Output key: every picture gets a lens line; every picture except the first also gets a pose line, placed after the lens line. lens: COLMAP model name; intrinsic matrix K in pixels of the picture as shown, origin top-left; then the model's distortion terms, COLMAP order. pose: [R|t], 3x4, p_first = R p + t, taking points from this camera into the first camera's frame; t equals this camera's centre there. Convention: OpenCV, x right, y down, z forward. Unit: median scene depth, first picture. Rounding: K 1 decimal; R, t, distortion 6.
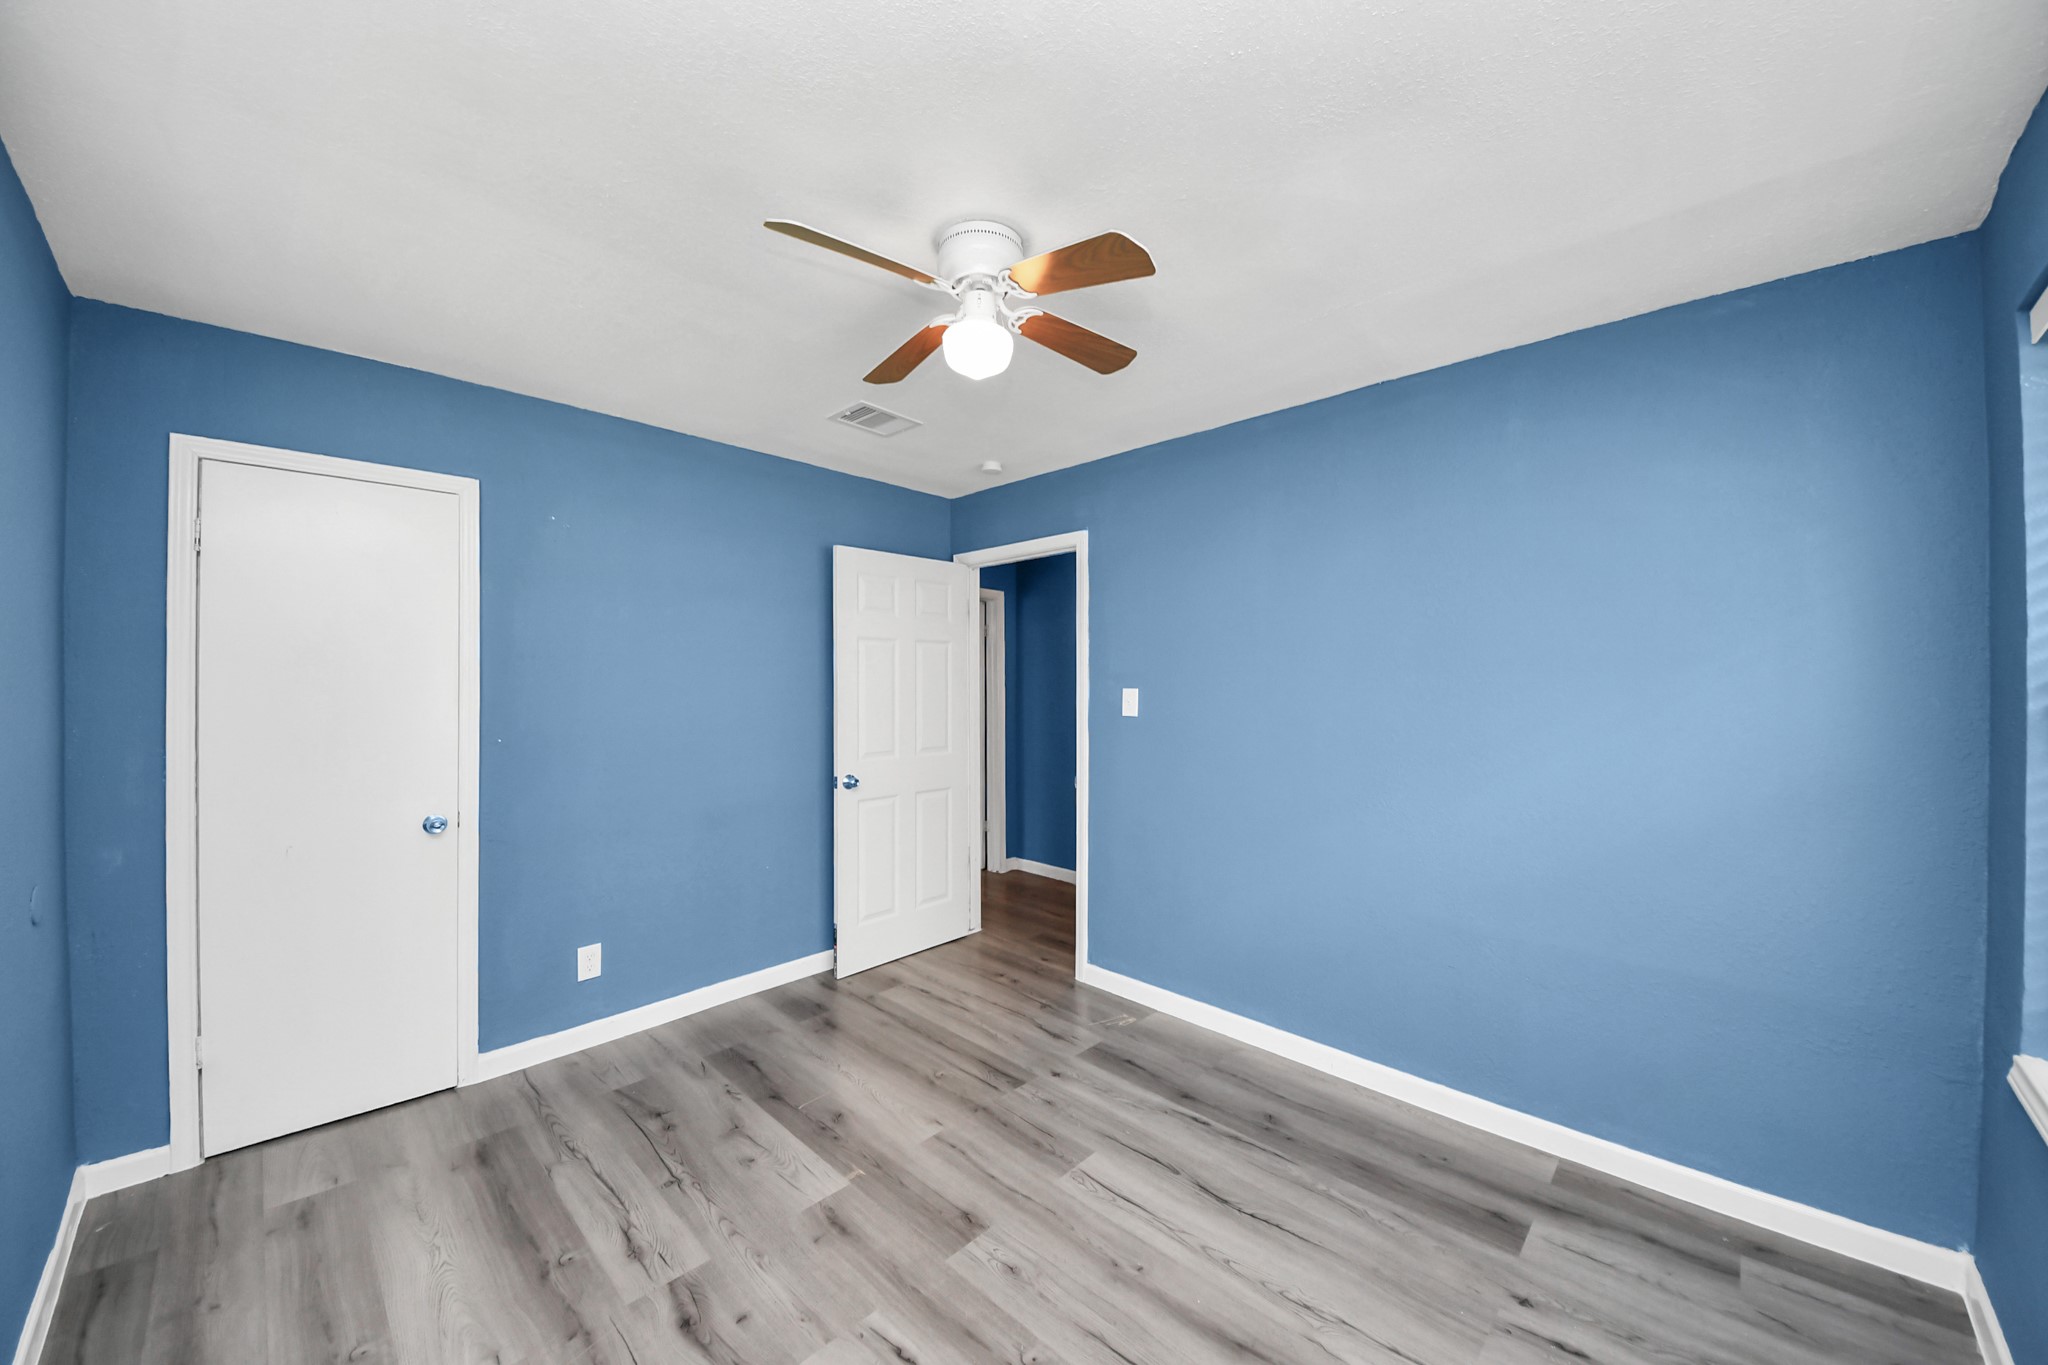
lens RADIAL K [[762.9, 0, 1011.0], [0, 762.9, 679.3], [0, 0, 1]] dist [0.051669, -0.026339]
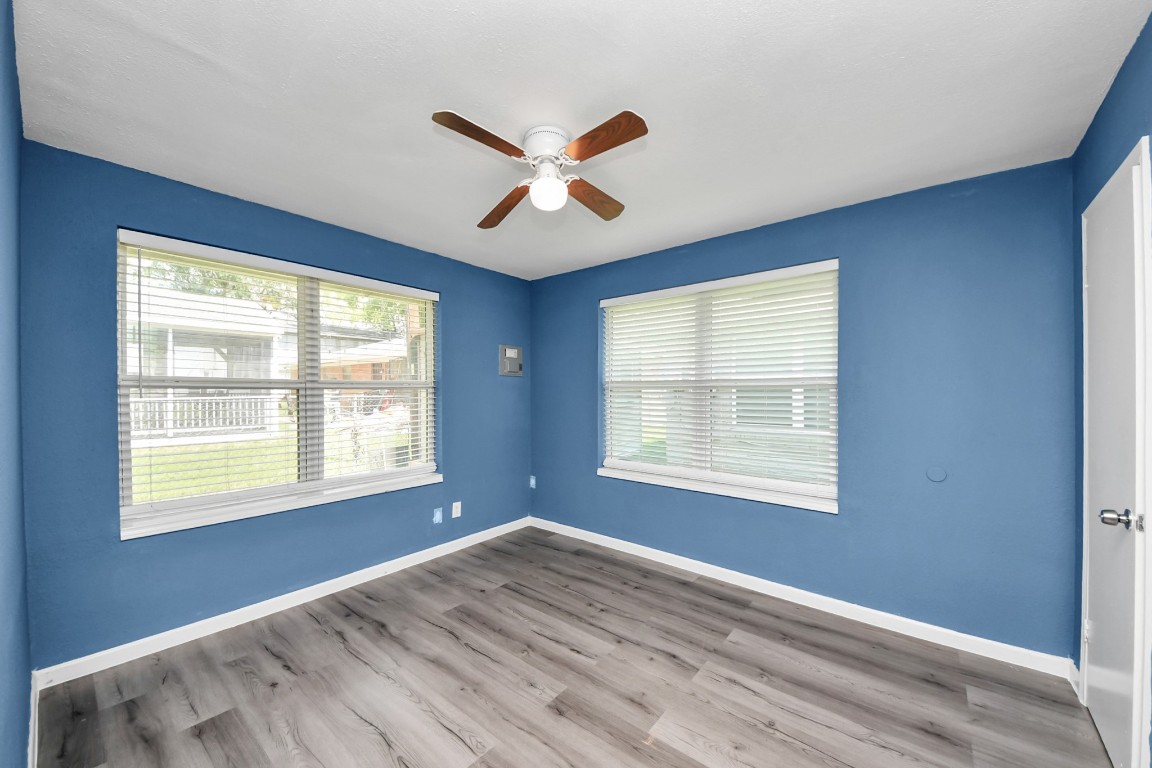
lens RADIAL K [[429.1, 0, 568.7], [0, 429.1, 382.2], [0, 0, 1]] dist [0.051669, -0.026339]
pose [[-0.996669, -0.008091, -0.081151, 0.003416], [-0.004691, 0.999107, -0.042002, 0.061693], [0.081419, -0.041482, -0.995816, 1.988721]]
